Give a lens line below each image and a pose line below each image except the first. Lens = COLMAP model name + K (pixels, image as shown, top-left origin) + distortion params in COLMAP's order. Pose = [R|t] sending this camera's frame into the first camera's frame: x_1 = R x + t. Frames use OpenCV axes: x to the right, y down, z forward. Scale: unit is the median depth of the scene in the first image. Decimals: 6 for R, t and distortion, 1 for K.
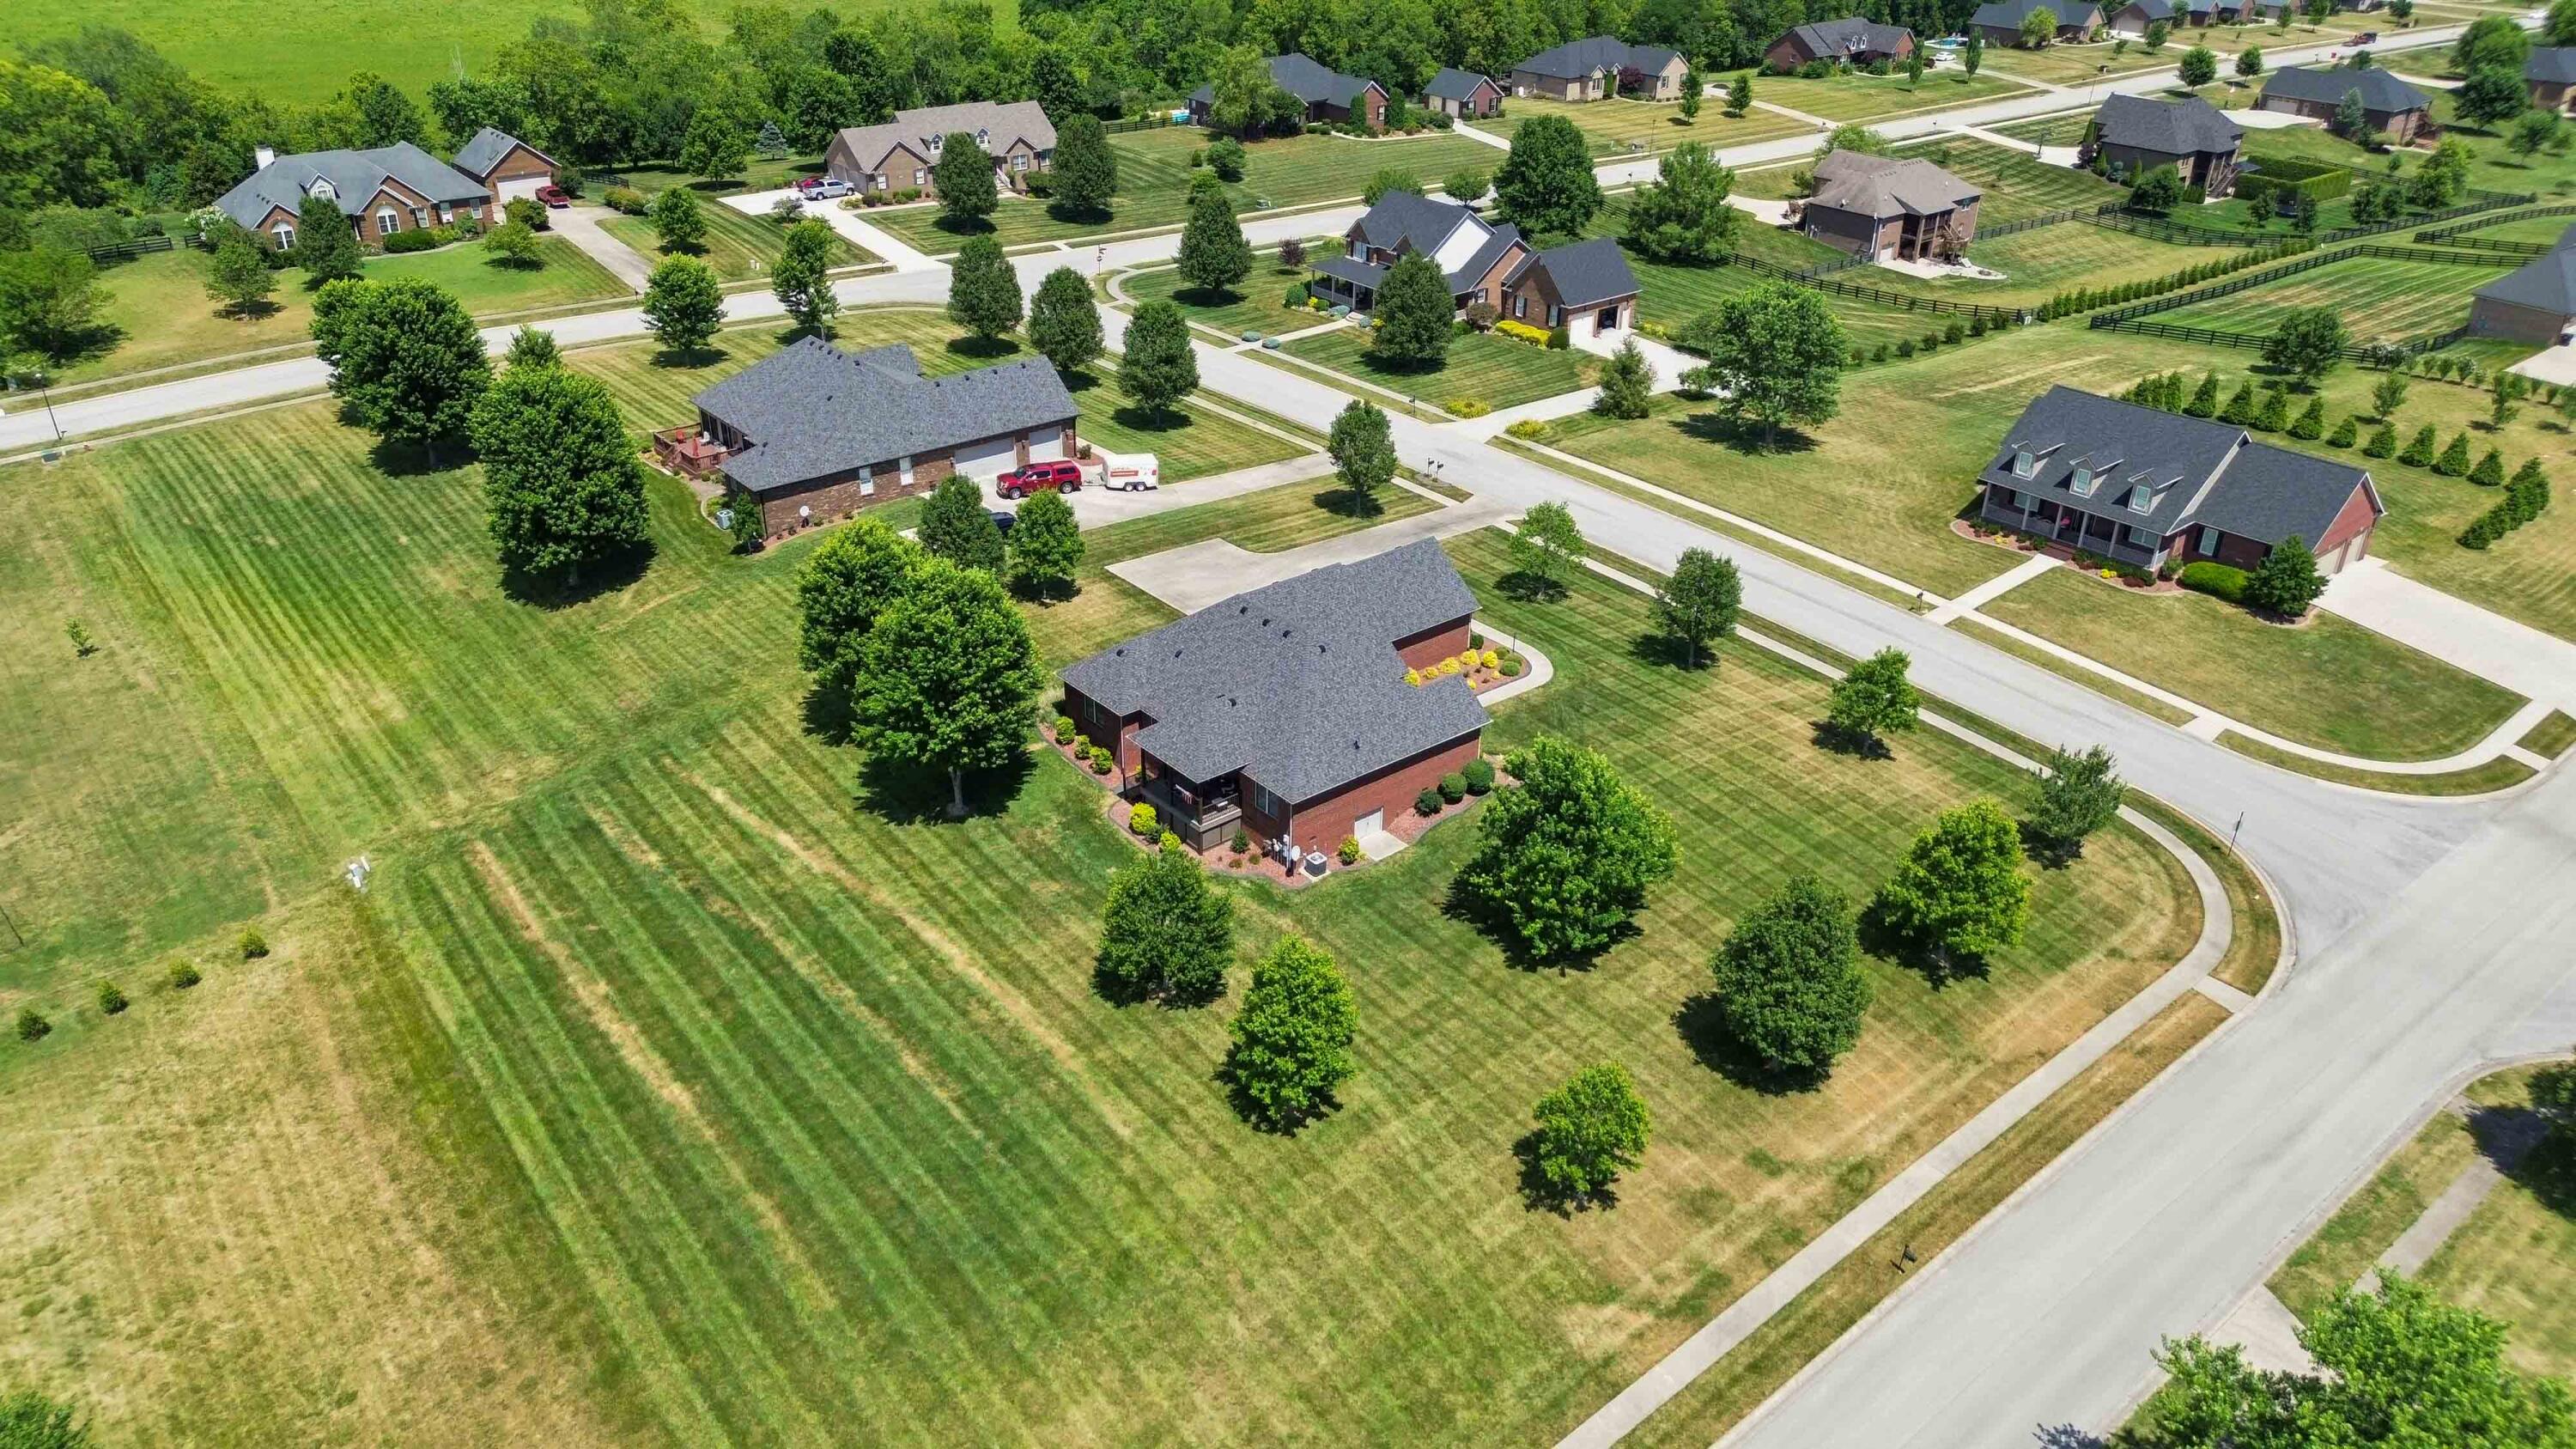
lens RADIAL K [[1823.6, 0, 1300.5], [0, 1823.6, 731.3], [0, 0, 1]] dist [0.052201, -0.052232]
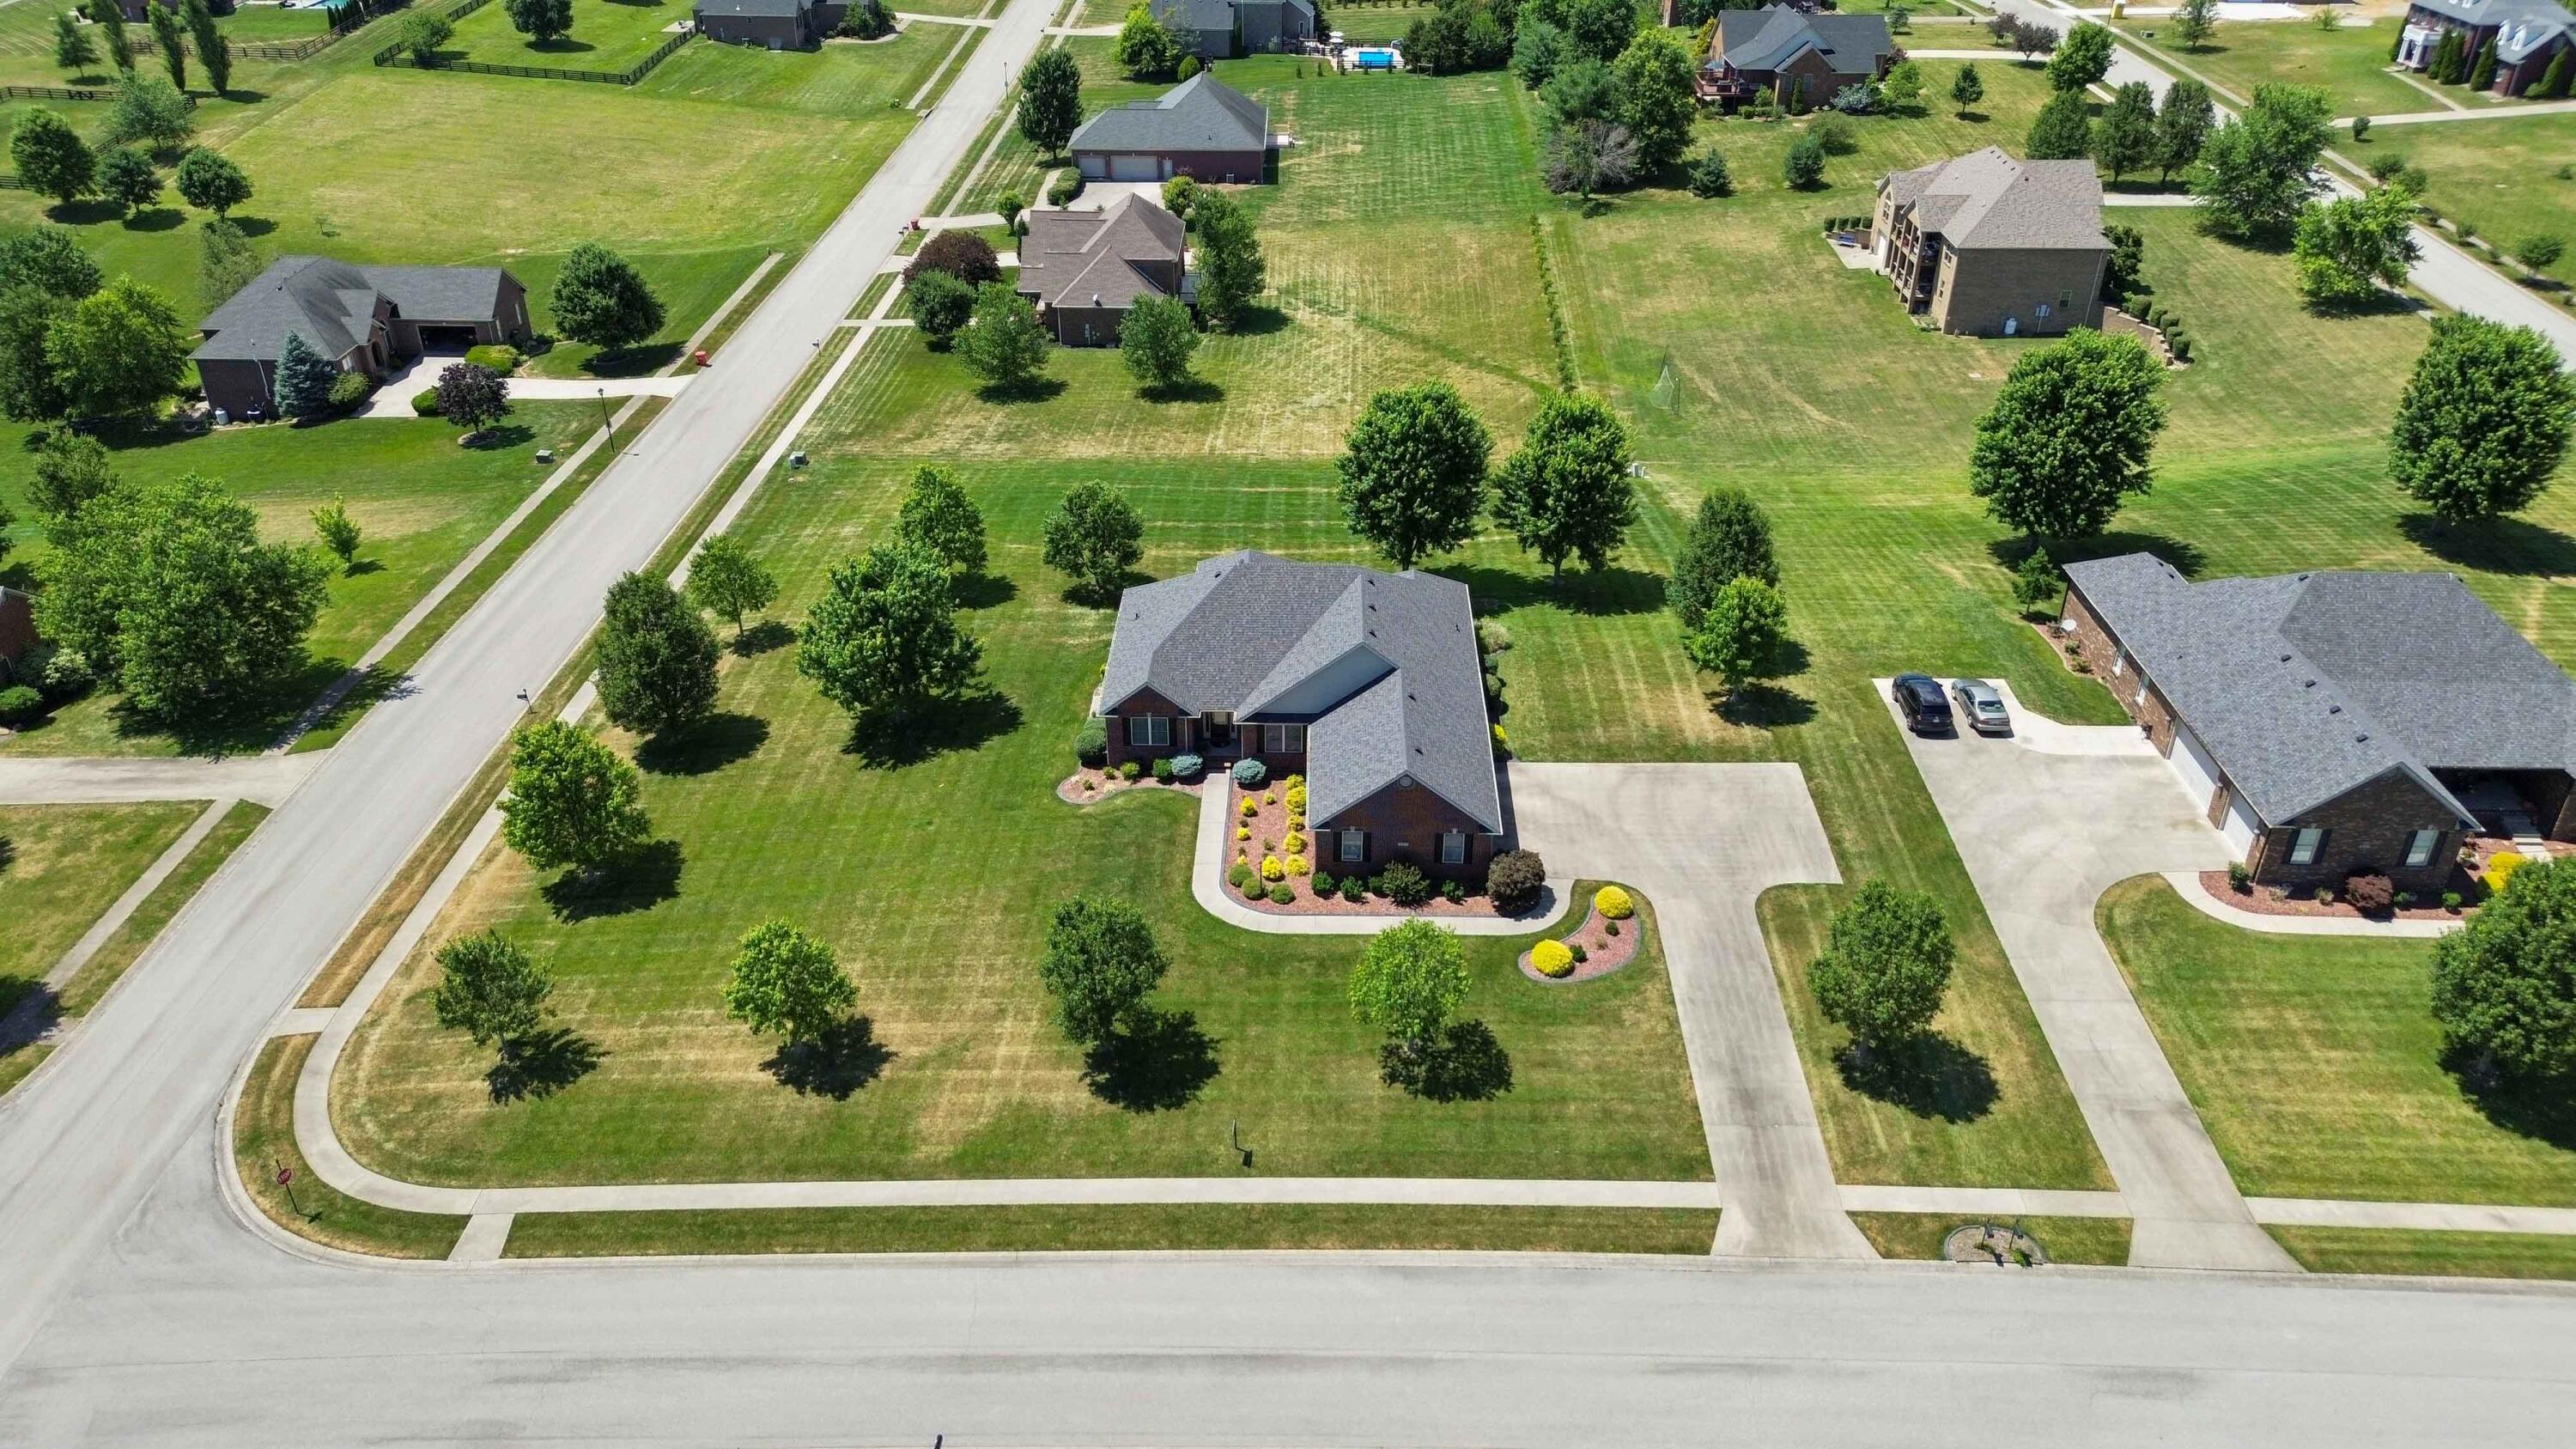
lens RADIAL K [[1823.6, 0, 1290.3], [0, 1823.6, 720.9], [0, 0, 1]] dist [0.052201, -0.052232]
pose [[-0.658819, 0.369779, -0.655149, 0.596238], [-0.372108, 0.596695, 0.710979, -0.643055], [0.653829, 0.712193, -0.255517, 1.193320]]
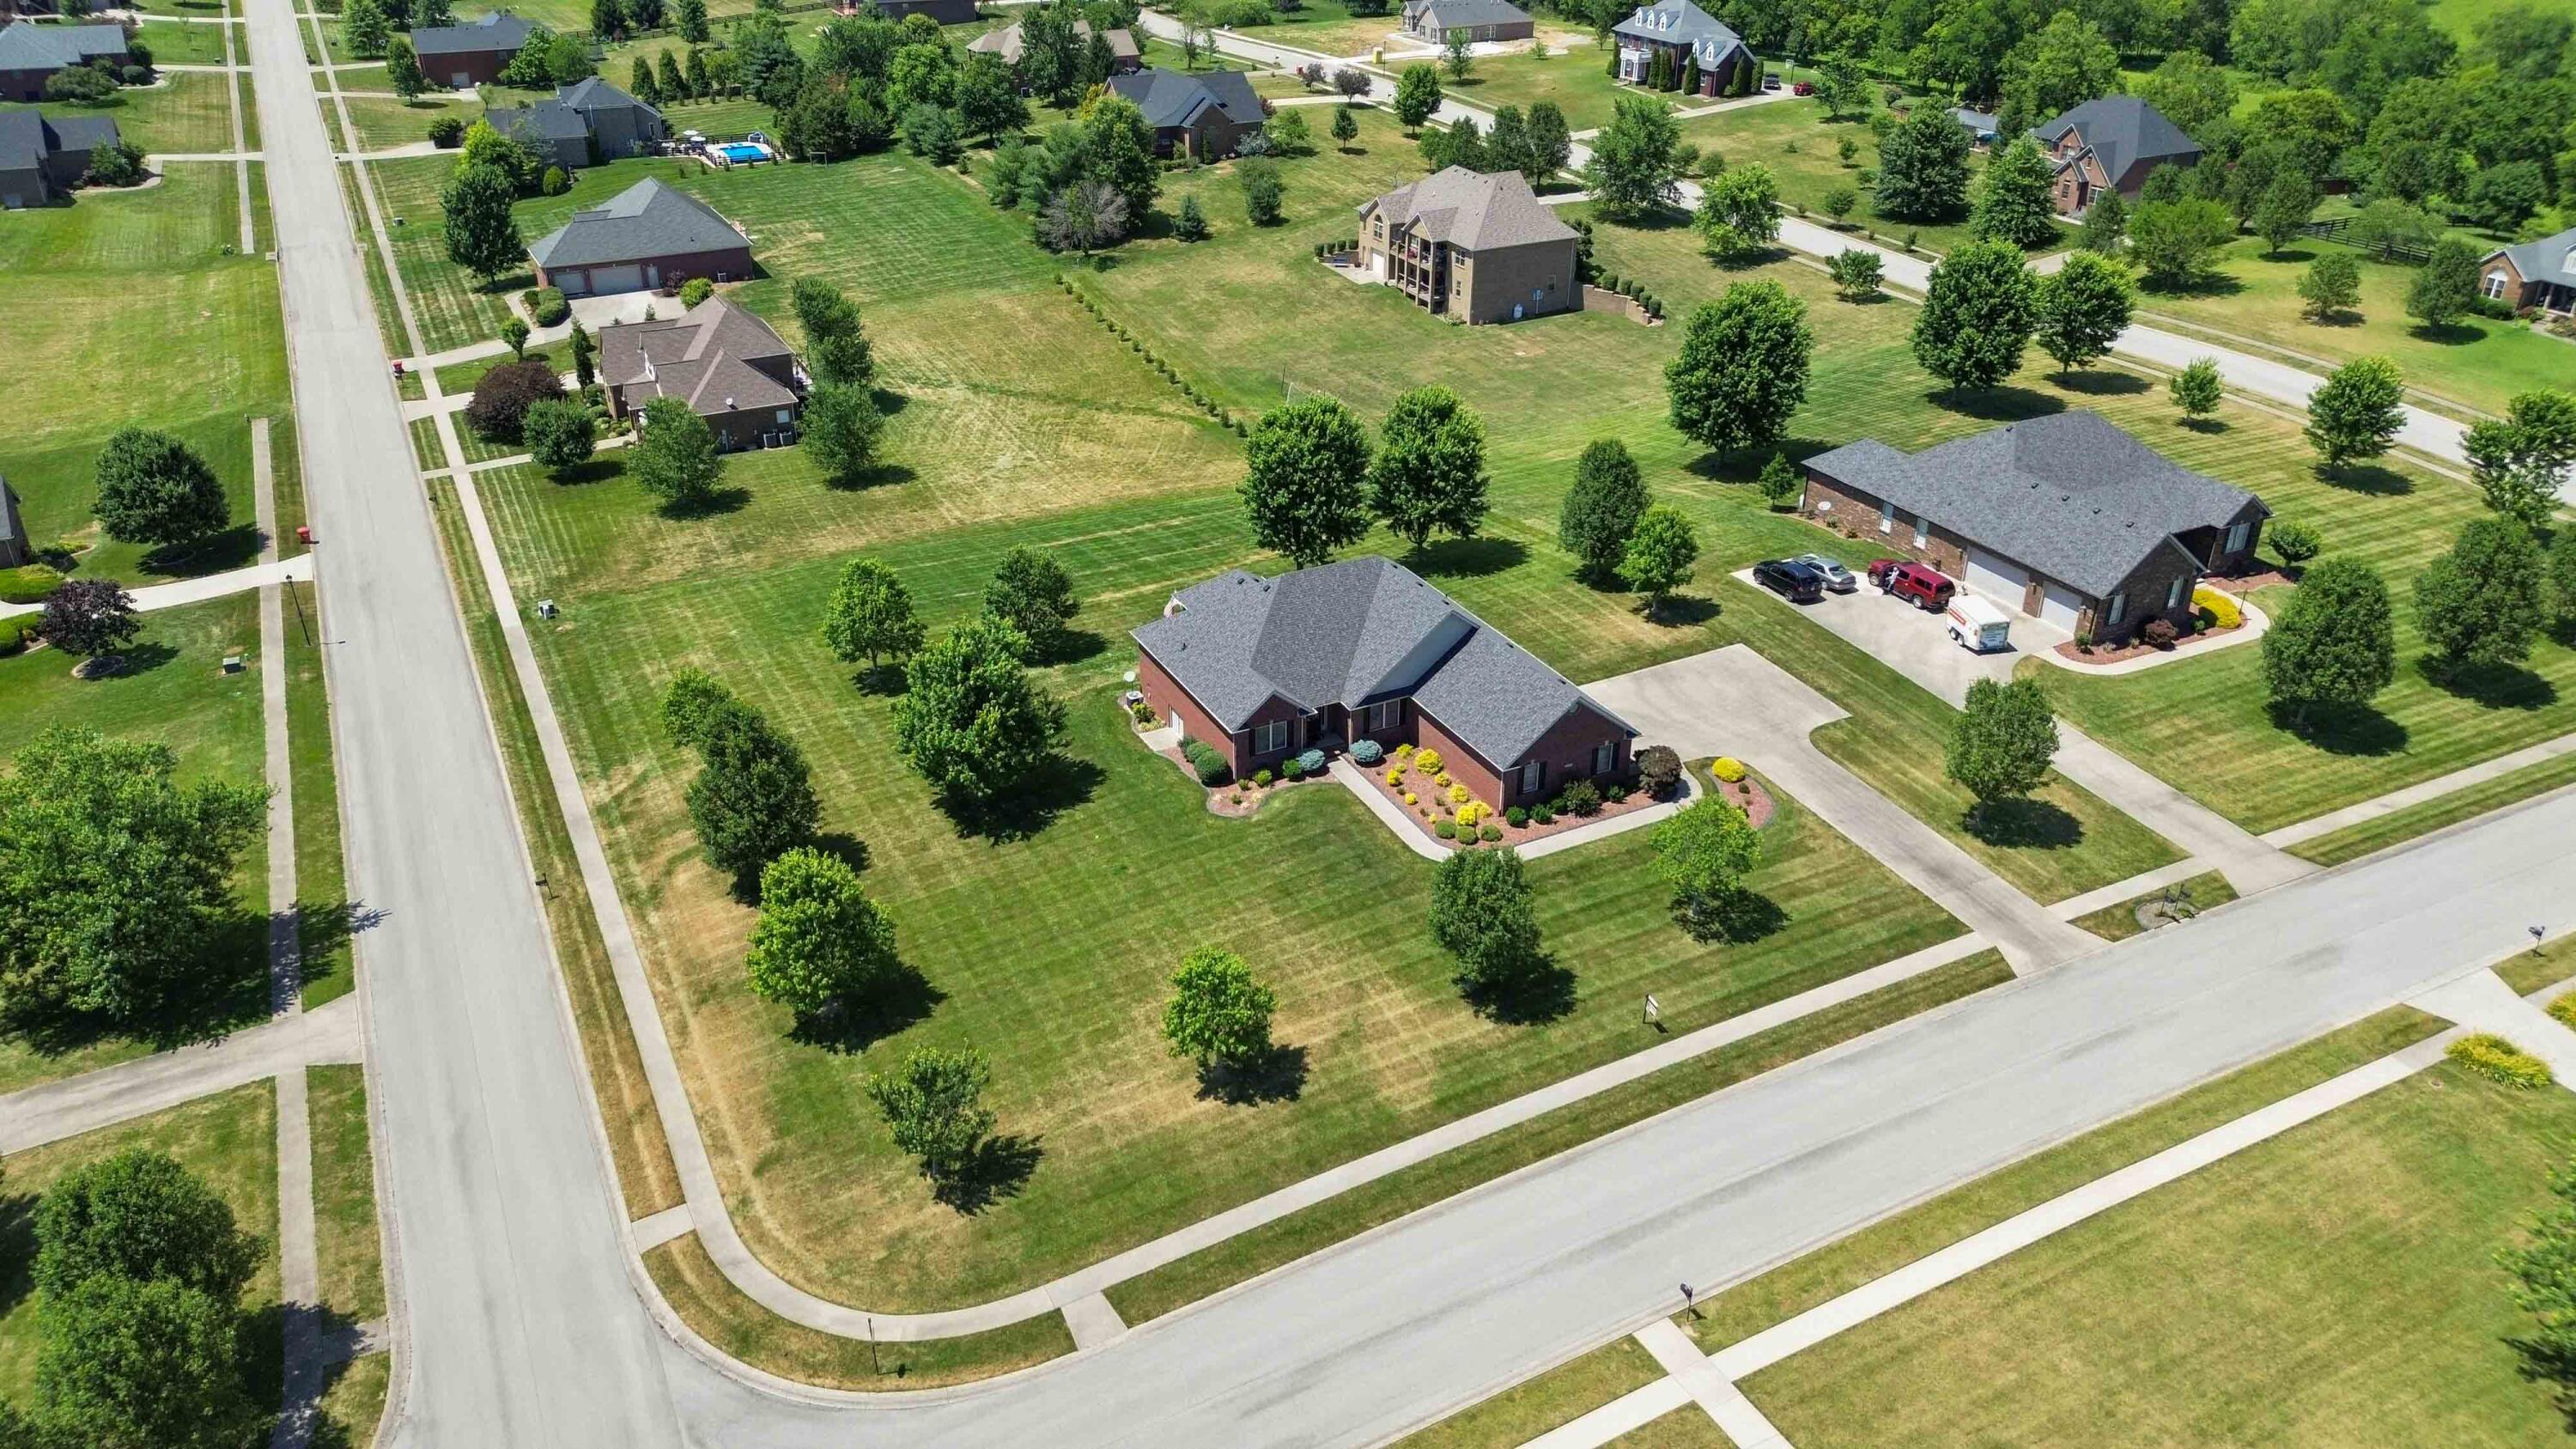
lens RADIAL K [[1823.6, 0, 1290.3], [0, 1823.6, 719.1], [0, 0, 1]] dist [0.052201, -0.052232]
pose [[-0.222126, 0.446209, -0.866924, 0.870377], [-0.475043, 0.726940, 0.495876, -0.471630], [0.851466, 0.521973, 0.050497, 0.890118]]
